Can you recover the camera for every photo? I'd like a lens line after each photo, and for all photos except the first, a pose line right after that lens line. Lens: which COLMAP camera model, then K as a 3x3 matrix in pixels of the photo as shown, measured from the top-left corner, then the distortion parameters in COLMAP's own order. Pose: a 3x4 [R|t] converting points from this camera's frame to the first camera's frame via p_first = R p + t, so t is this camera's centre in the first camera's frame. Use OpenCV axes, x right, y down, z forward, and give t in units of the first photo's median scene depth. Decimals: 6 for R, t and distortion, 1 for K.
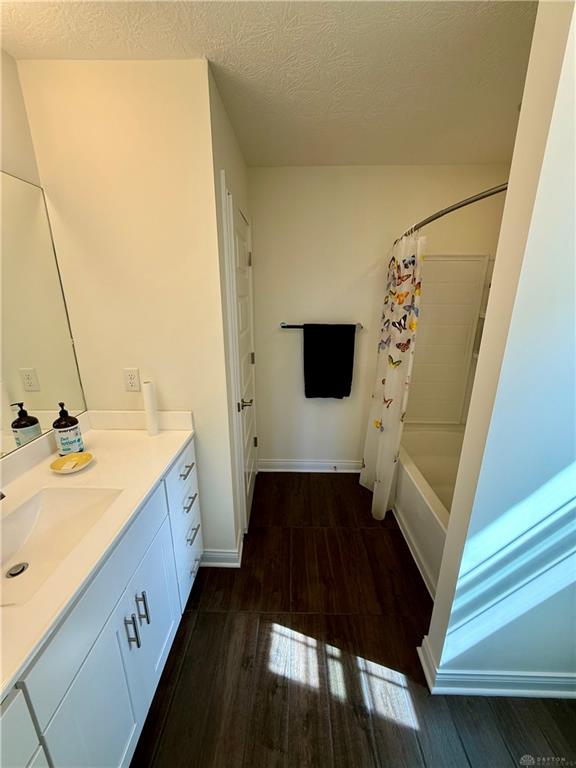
lens RADIAL K [[307.4, 0, 287.0], [0, 307.4, 382.5], [0, 0, 1]] dist [0.000578, 0.000717]
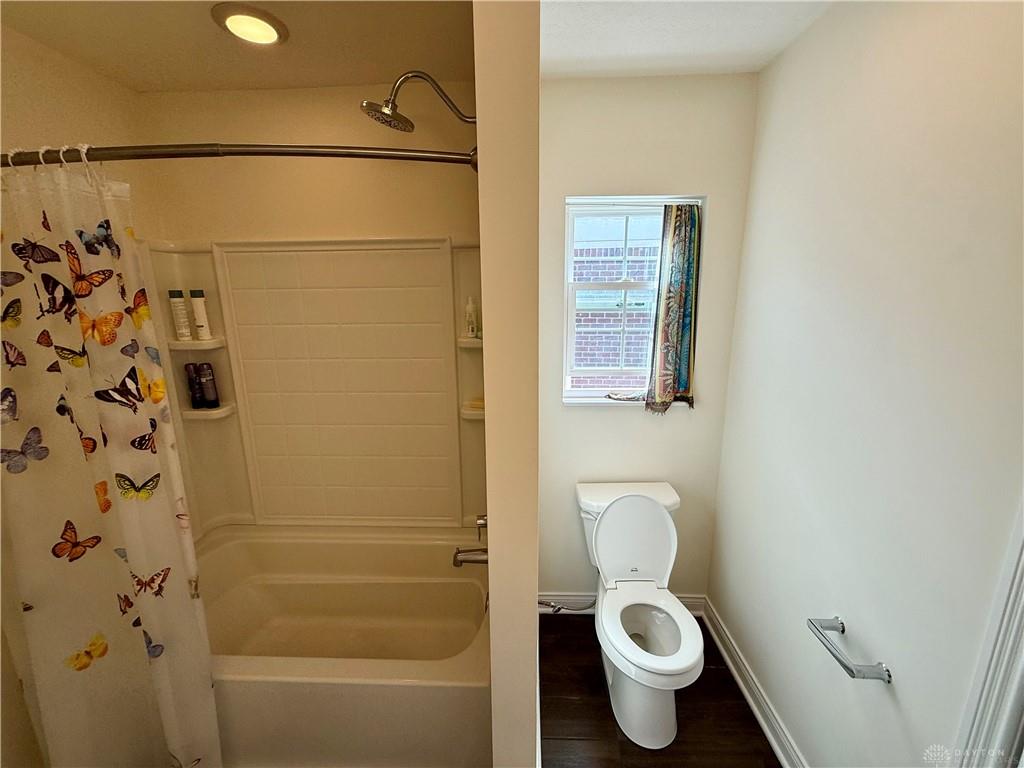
lens RADIAL K [[409.9, 0, 511.9], [0, 409.9, 386.0], [0, 0, 1]] dist [0.000578, 0.000717]
pose [[0.038100, -0.215983, 0.975654, -0.131126], [0.292256, 0.936080, 0.195809, -0.158219], [-0.955581, 0.277680, 0.098787, 0.479179]]
